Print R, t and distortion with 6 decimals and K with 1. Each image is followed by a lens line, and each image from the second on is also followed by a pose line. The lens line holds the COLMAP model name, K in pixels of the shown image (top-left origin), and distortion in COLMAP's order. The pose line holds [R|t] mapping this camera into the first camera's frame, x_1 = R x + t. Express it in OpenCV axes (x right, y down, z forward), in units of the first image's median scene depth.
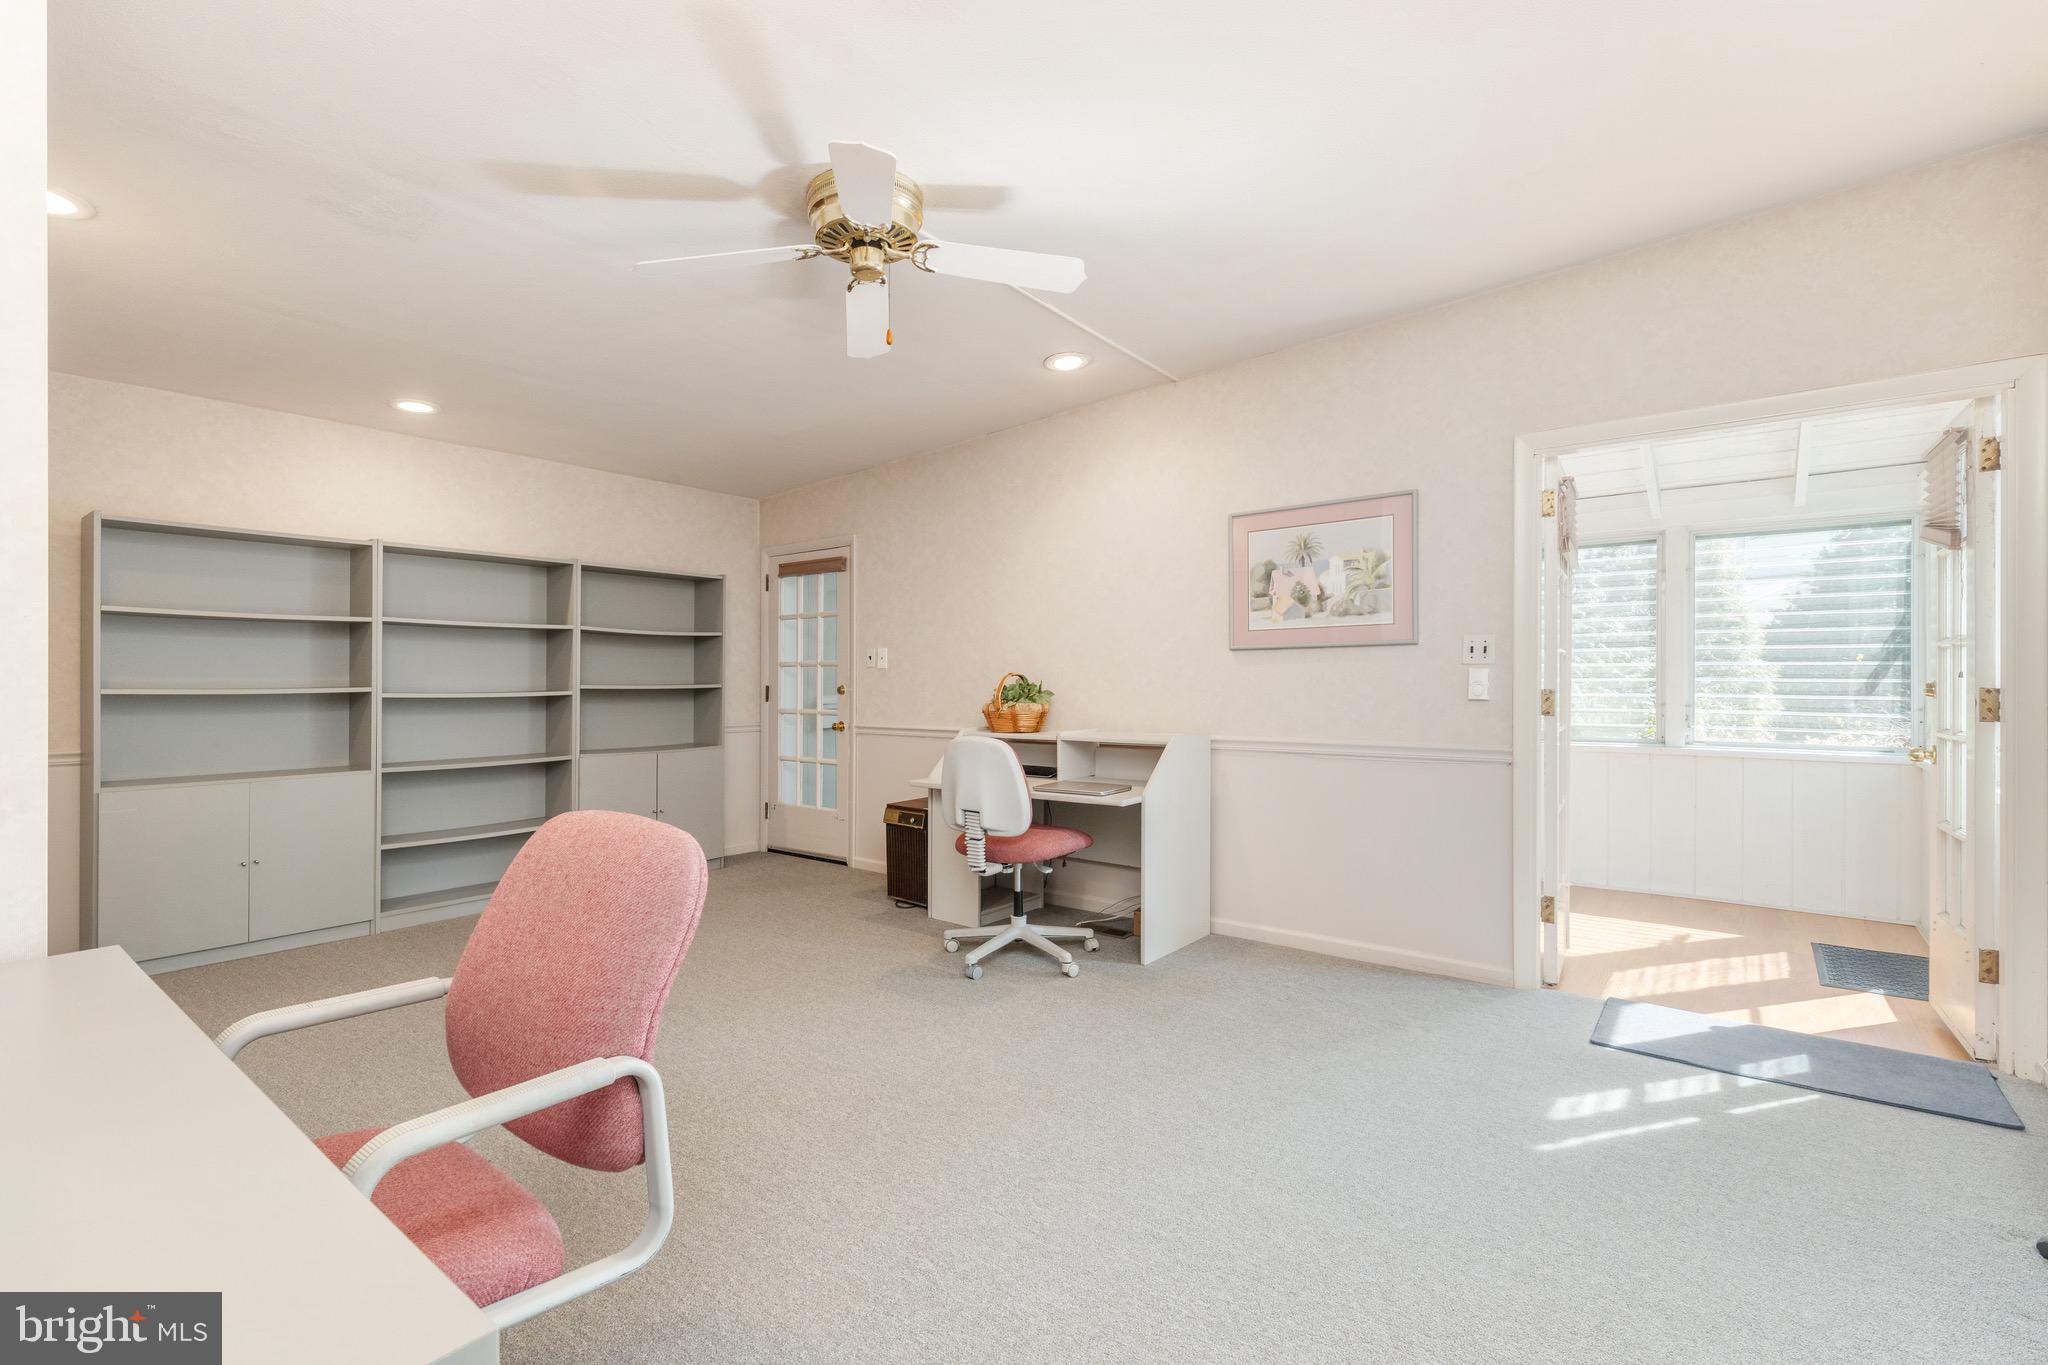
lens RADIAL K [[923.8, 0, 1033.2], [0, 923.8, 684.7], [0, 0, 1]] dist [0.007346, -0.001530]
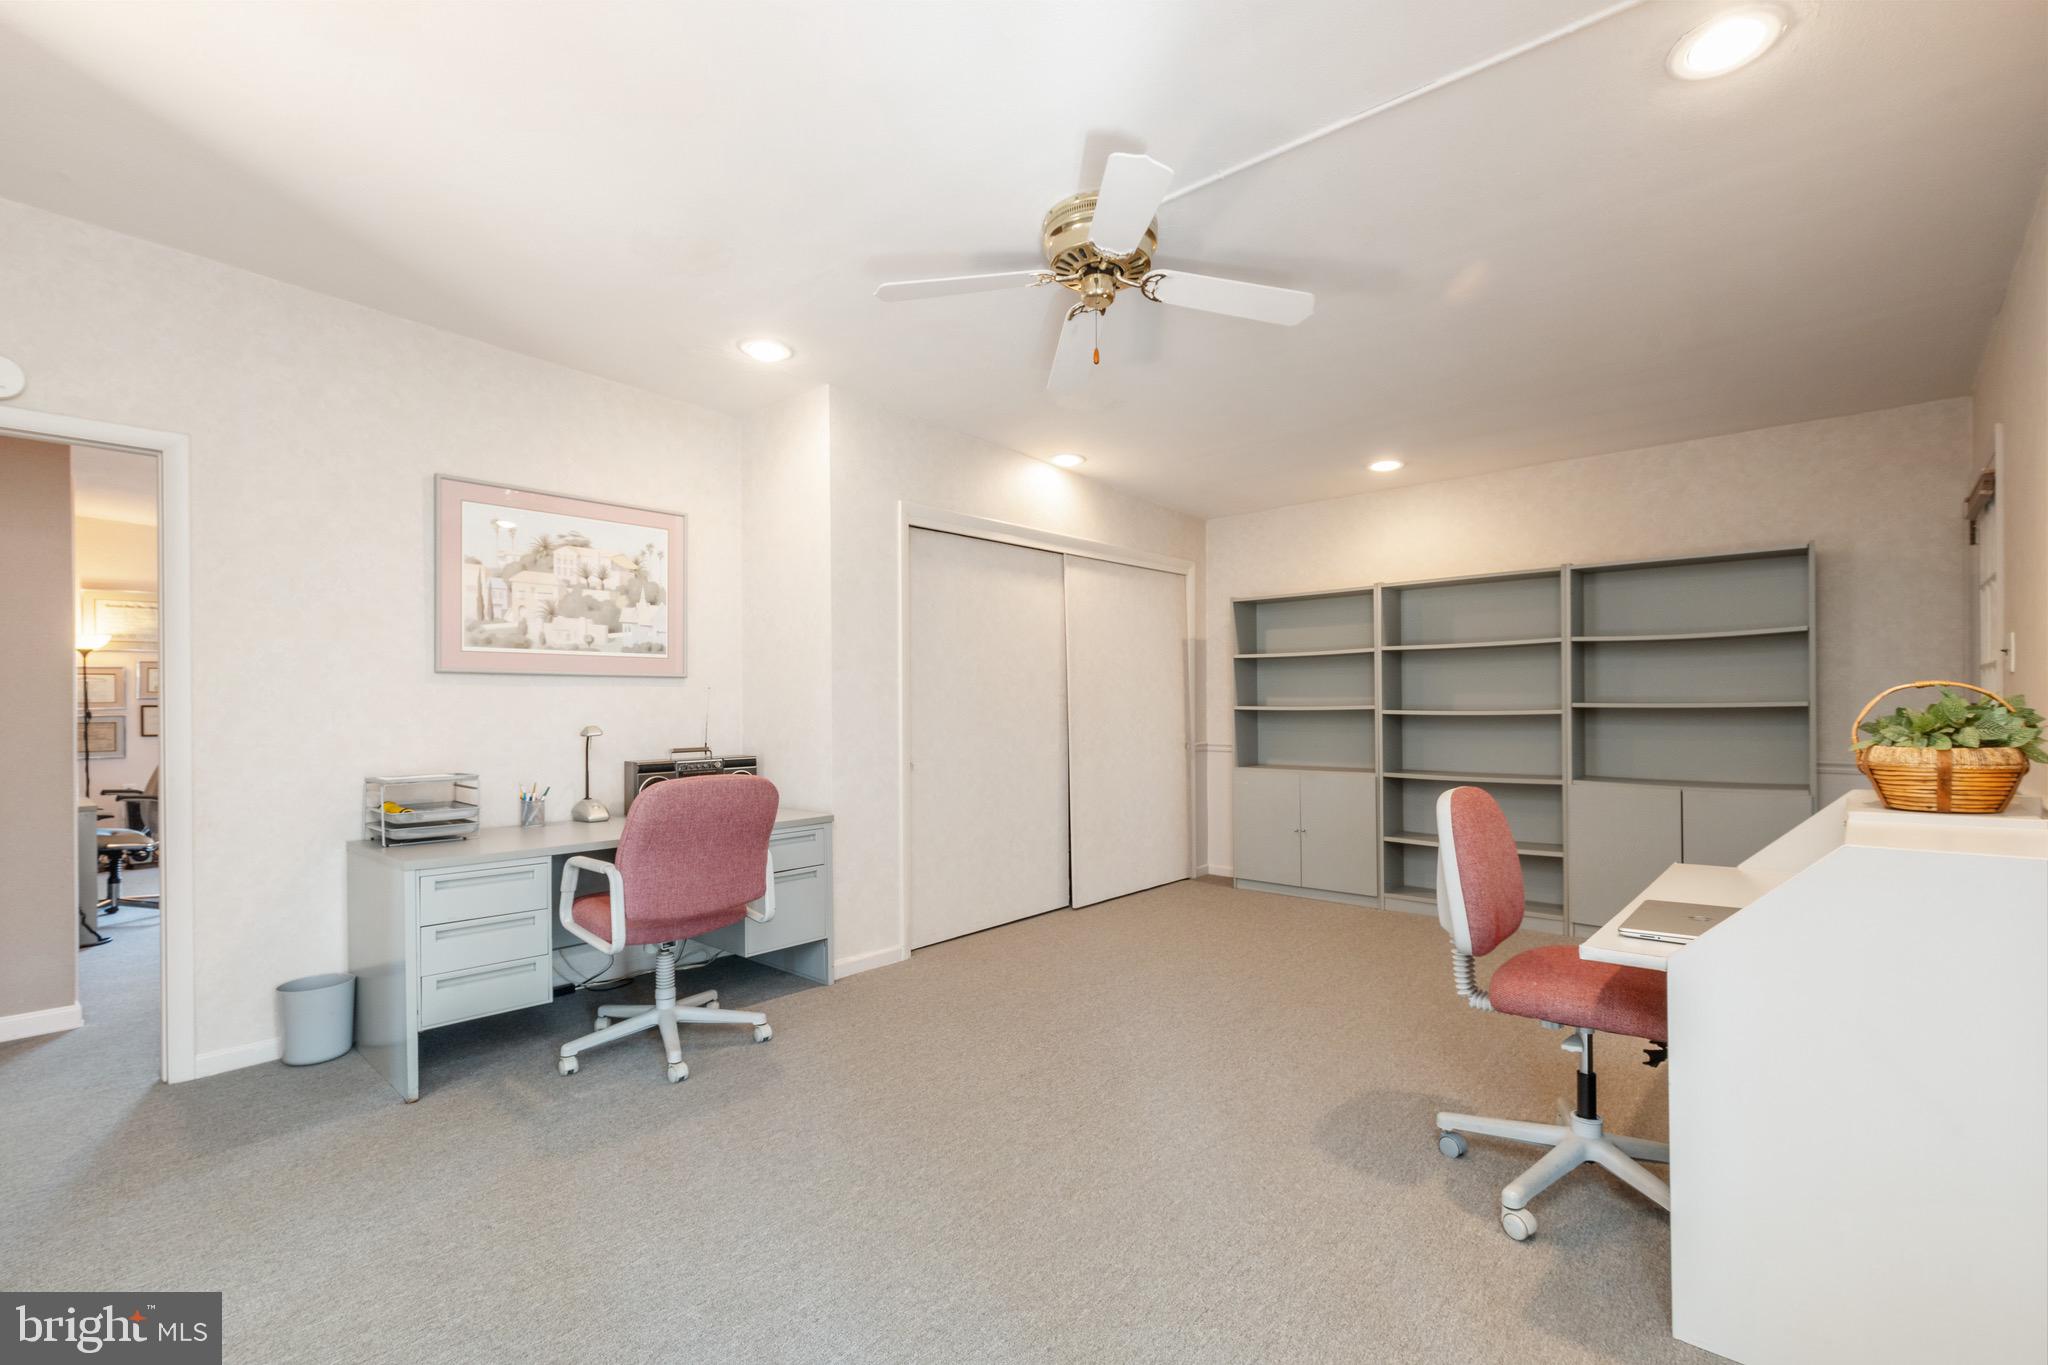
lens RADIAL K [[923.8, 0, 1033.1], [0, 923.8, 695.1], [0, 0, 1]] dist [0.007346, -0.001530]
pose [[-0.072026, -0.007910, -0.997371, 0.442501], [0.008657, 0.999926, -0.008556, -0.003906], [0.997365, -0.009250, -0.071952, 0.534972]]
